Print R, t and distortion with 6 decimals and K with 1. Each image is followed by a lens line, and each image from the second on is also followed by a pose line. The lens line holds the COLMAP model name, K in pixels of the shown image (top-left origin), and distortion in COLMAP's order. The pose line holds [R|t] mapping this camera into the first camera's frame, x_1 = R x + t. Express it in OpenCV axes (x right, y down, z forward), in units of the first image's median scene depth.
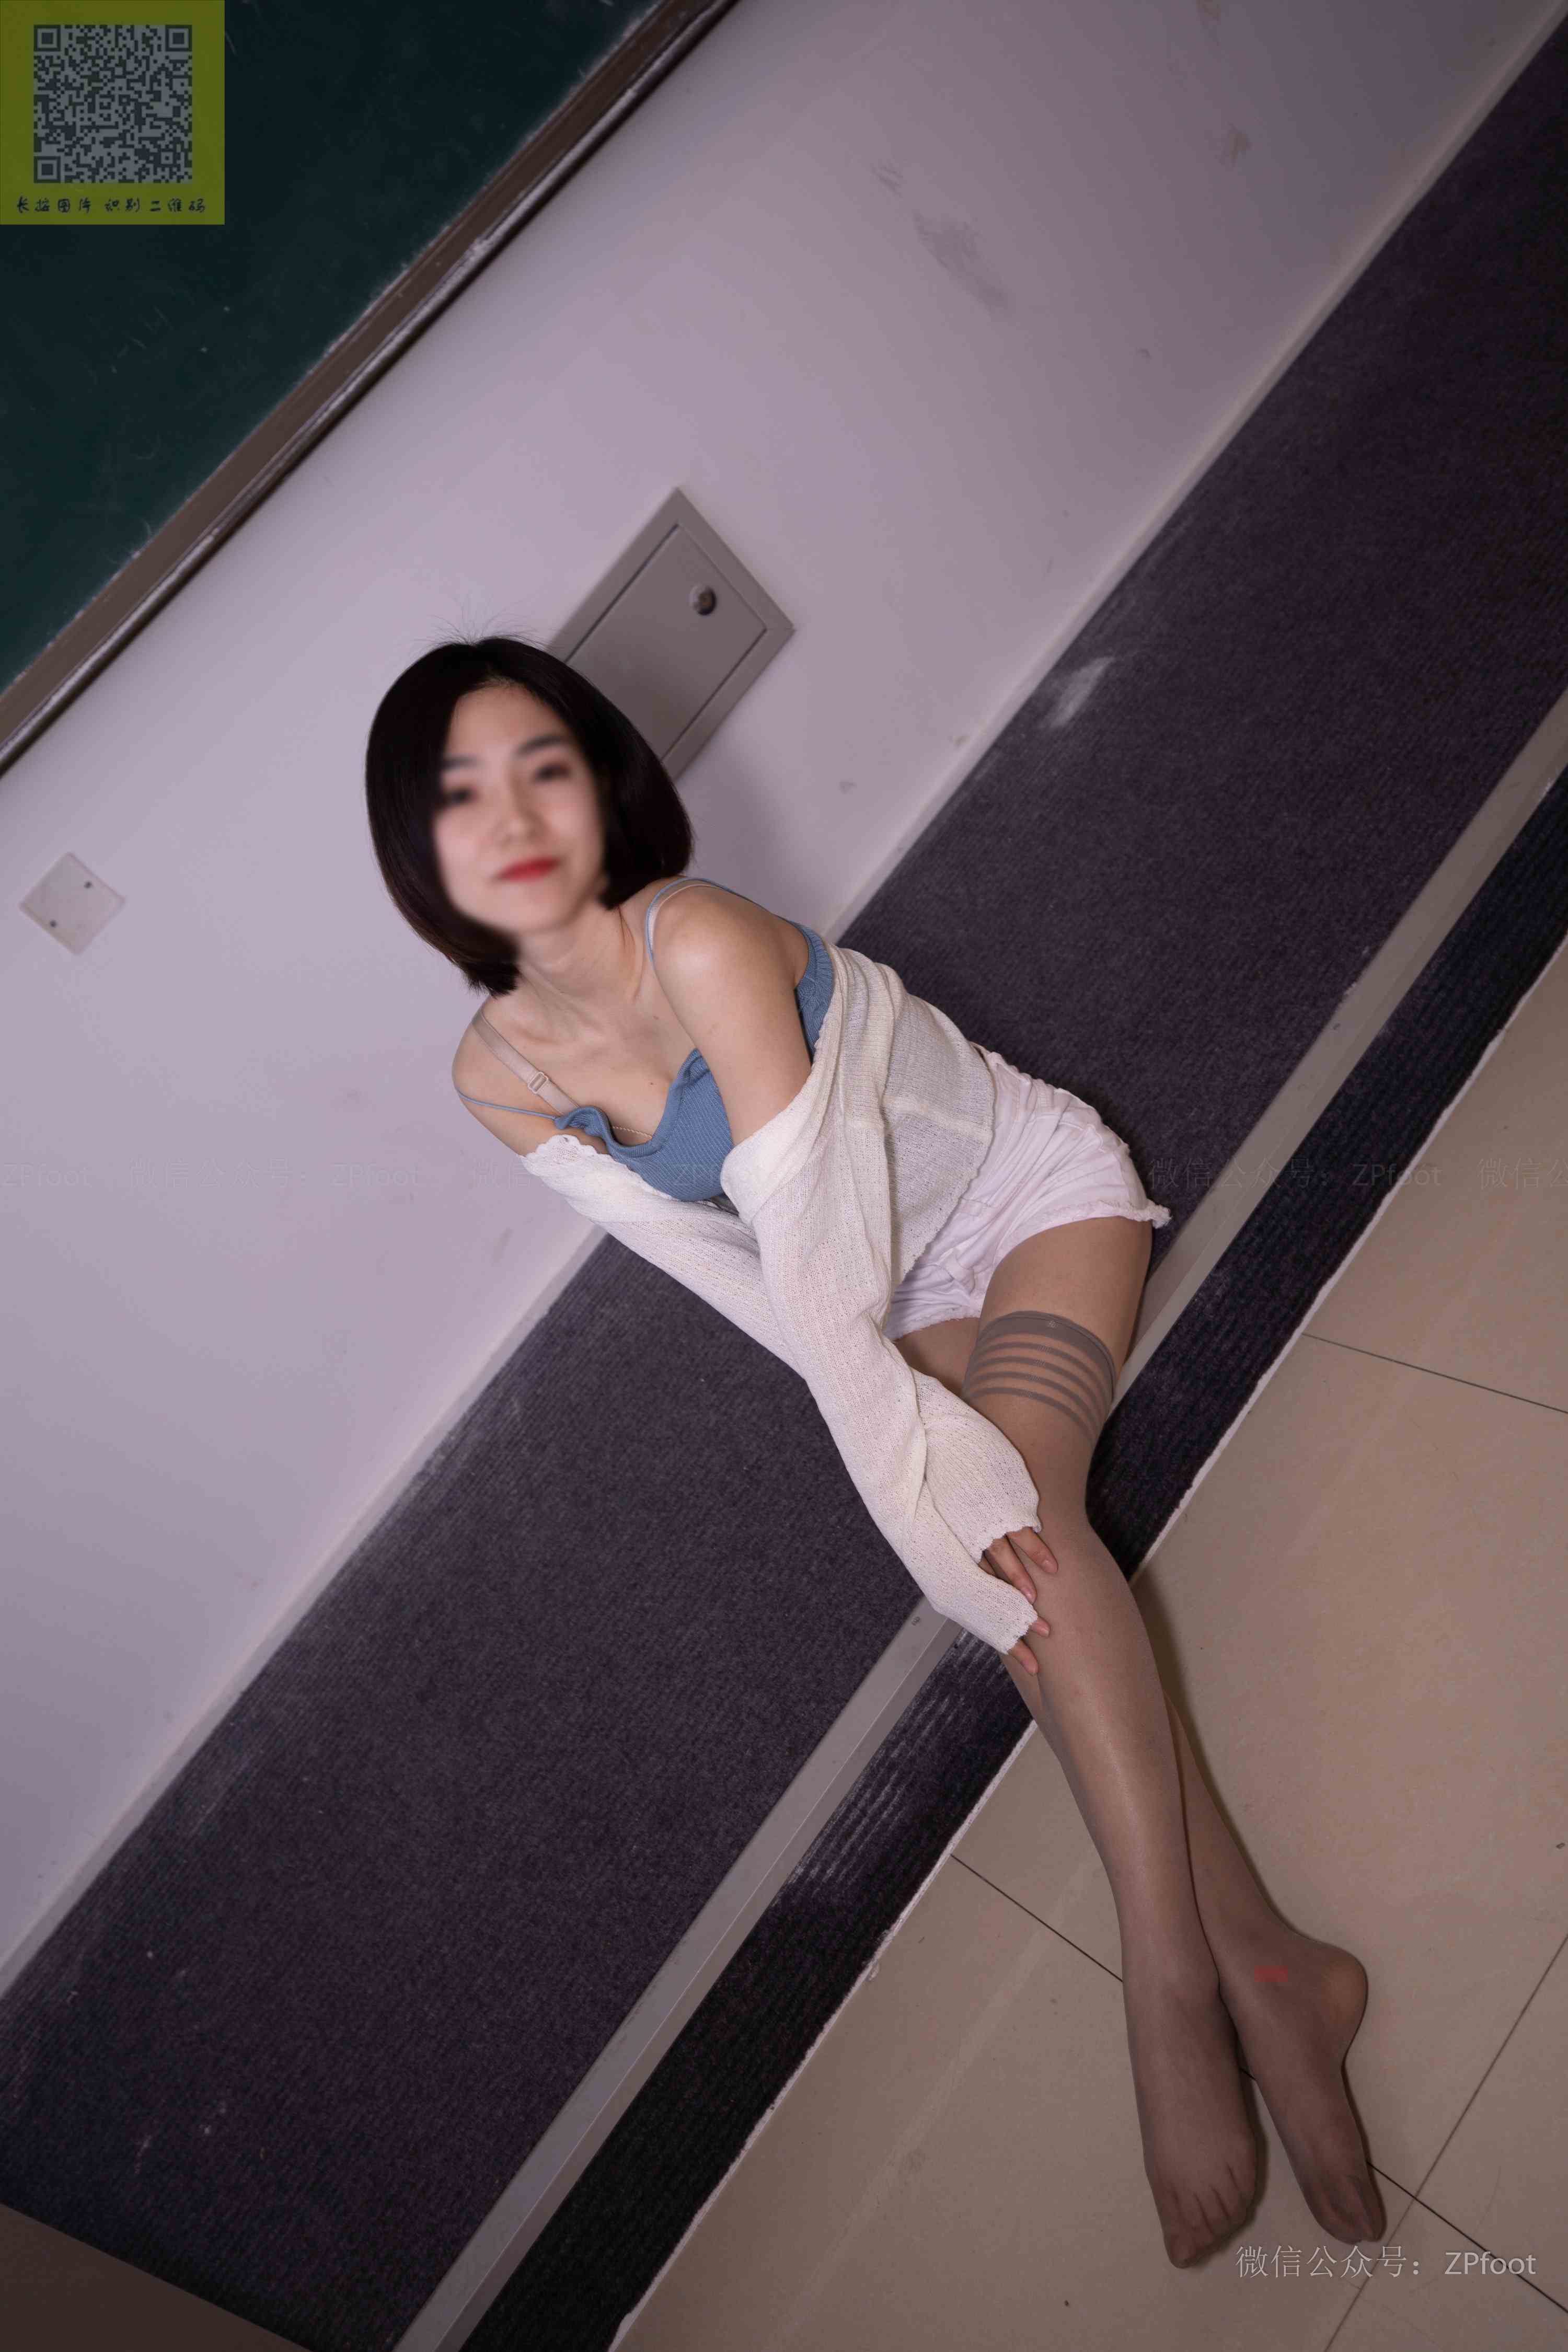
lens RADIAL K [[2061.1, 0, 782.0], [0, 2061.1, 1170.8], [0, 0, 1]] dist [0.027942, 0.005095]
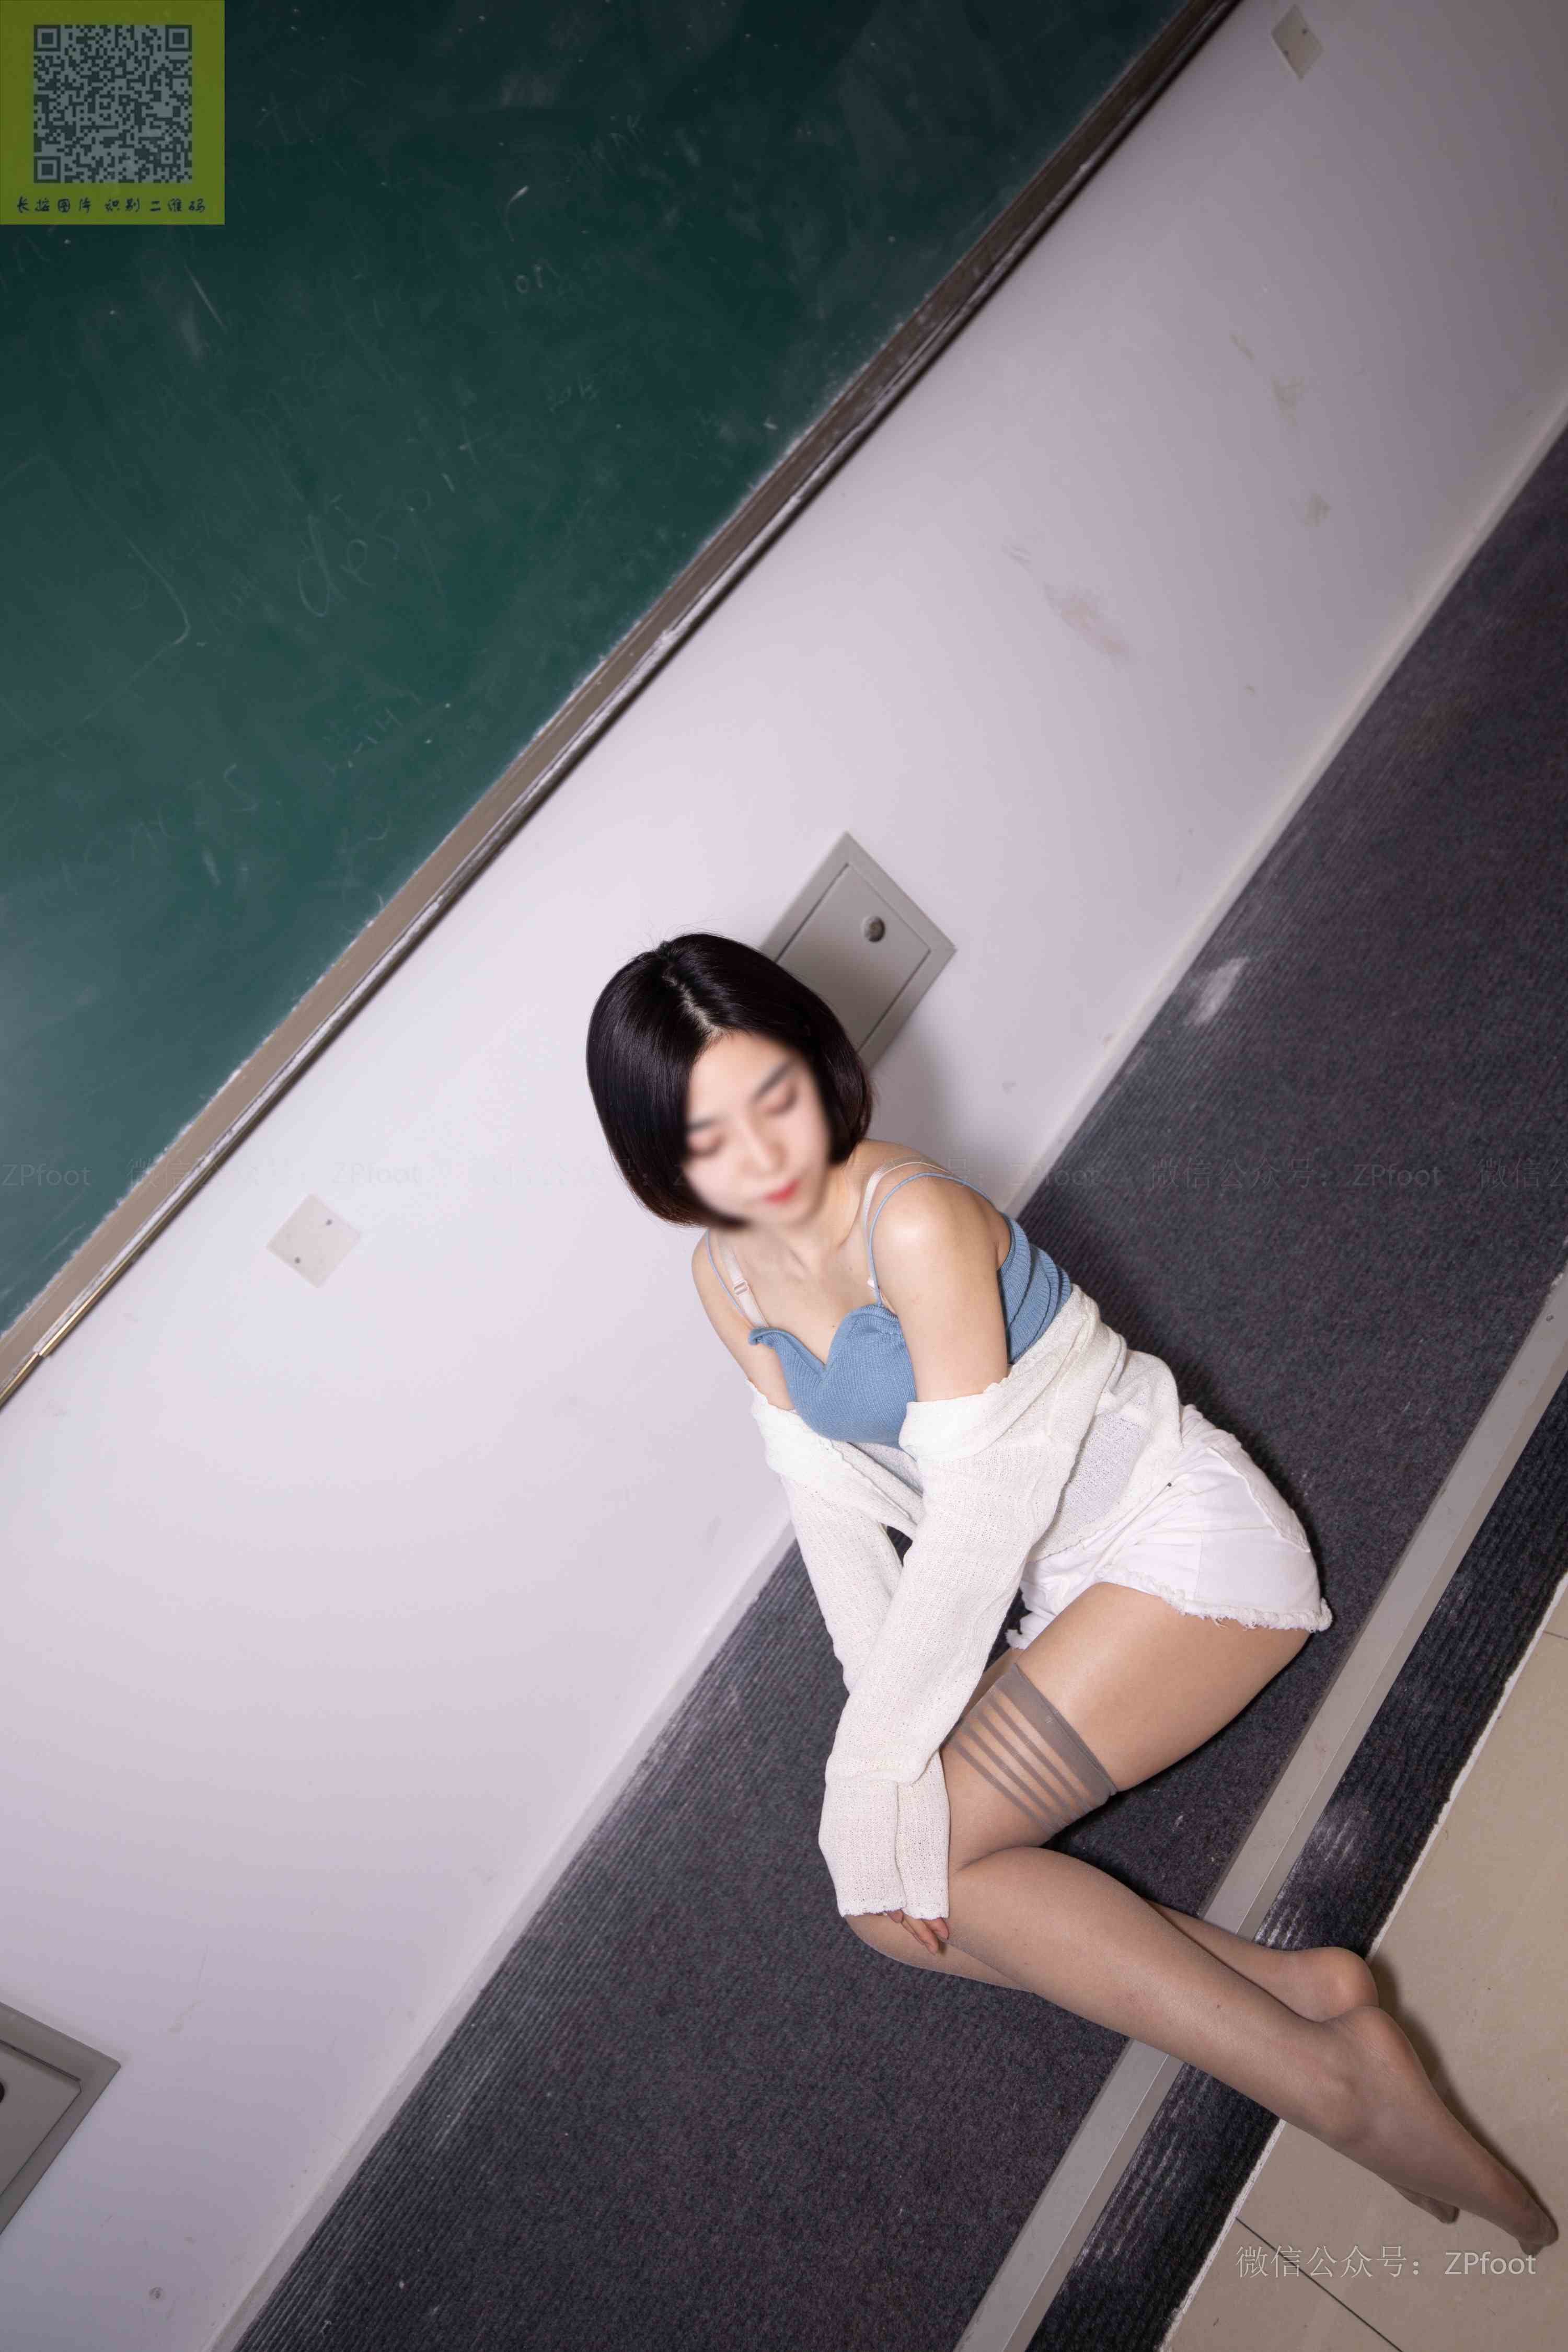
lens RADIAL K [[1743.7, 0, 787.8], [0, 1743.7, 1165.8], [0, 0, 1]] dist [0.008971, 0.004336]
pose [[0.997460, -0.047639, -0.052960, -0.049550], [0.041136, 0.992193, -0.117733, -0.053769], [0.058156, 0.115255, 0.991632, 0.112936]]
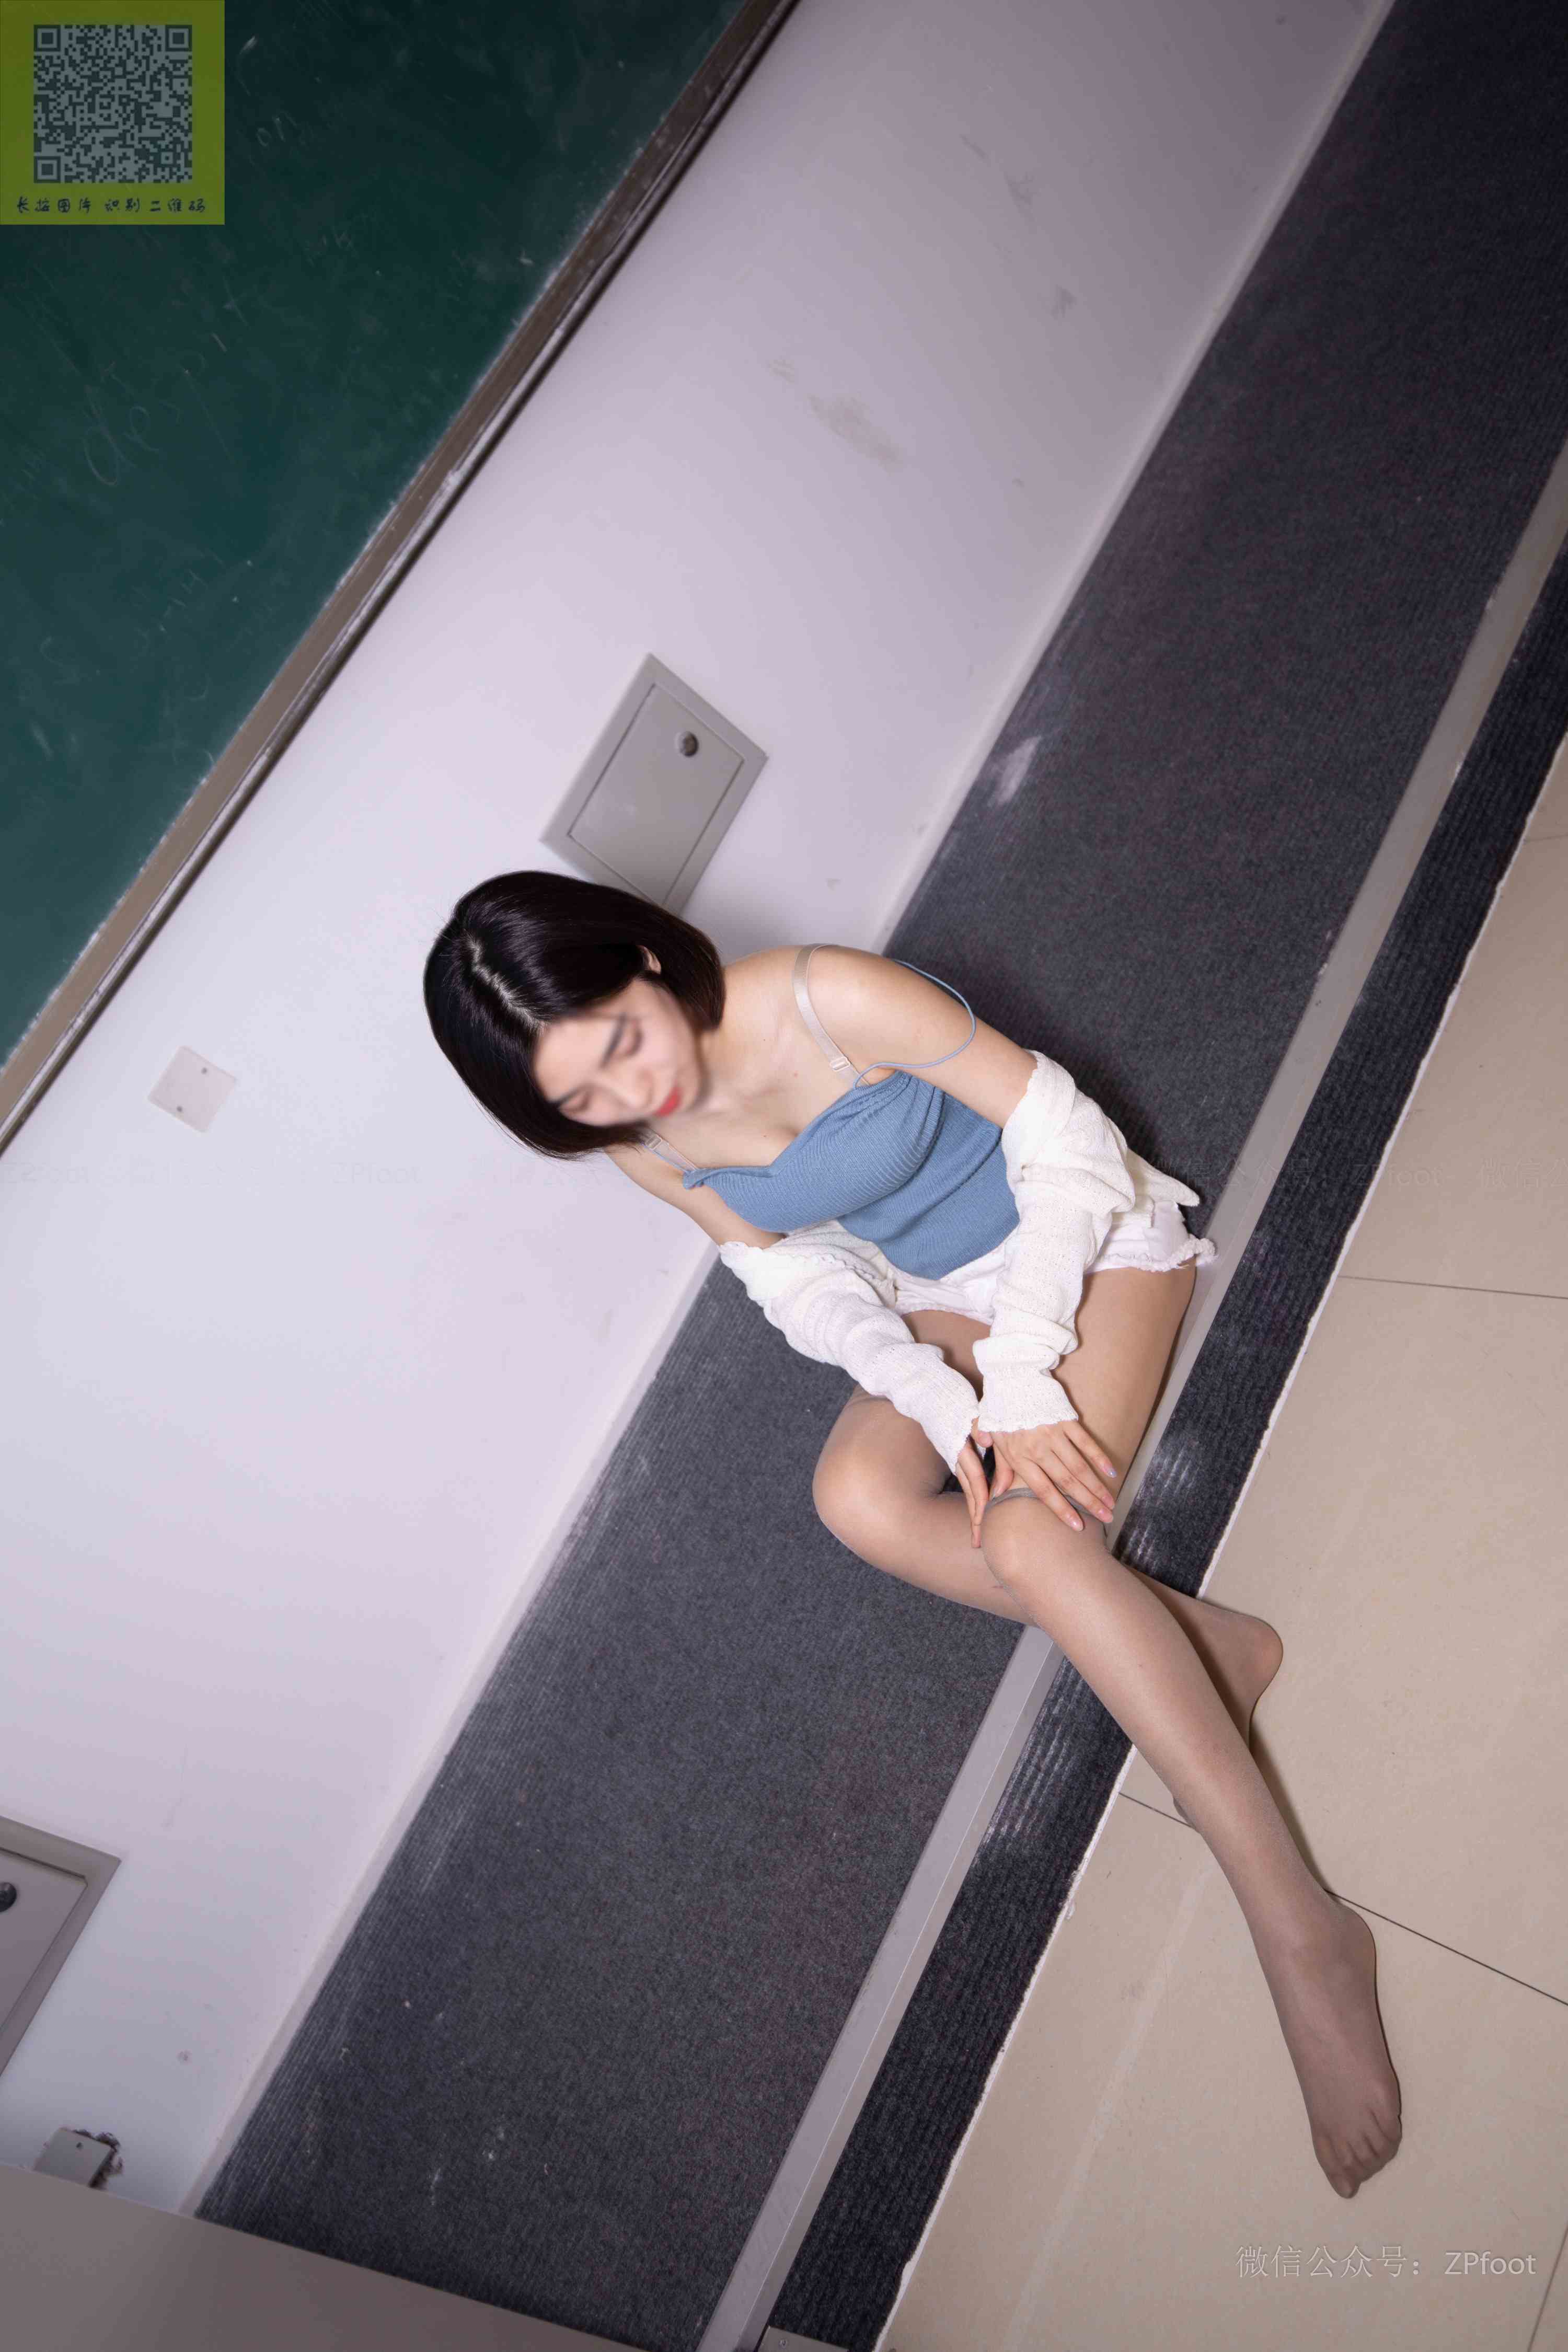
lens RADIAL K [[1742.2, 0, 778.7], [0, 1742.2, 1161.3], [0, 0, 1]] dist [0.007050, 0.006903]
pose [[0.985886, -0.167299, 0.006303, -0.039962], [0.167409, 0.984765, -0.047026, 0.010026], [0.001661, 0.047418, 0.998874, 0.044605]]
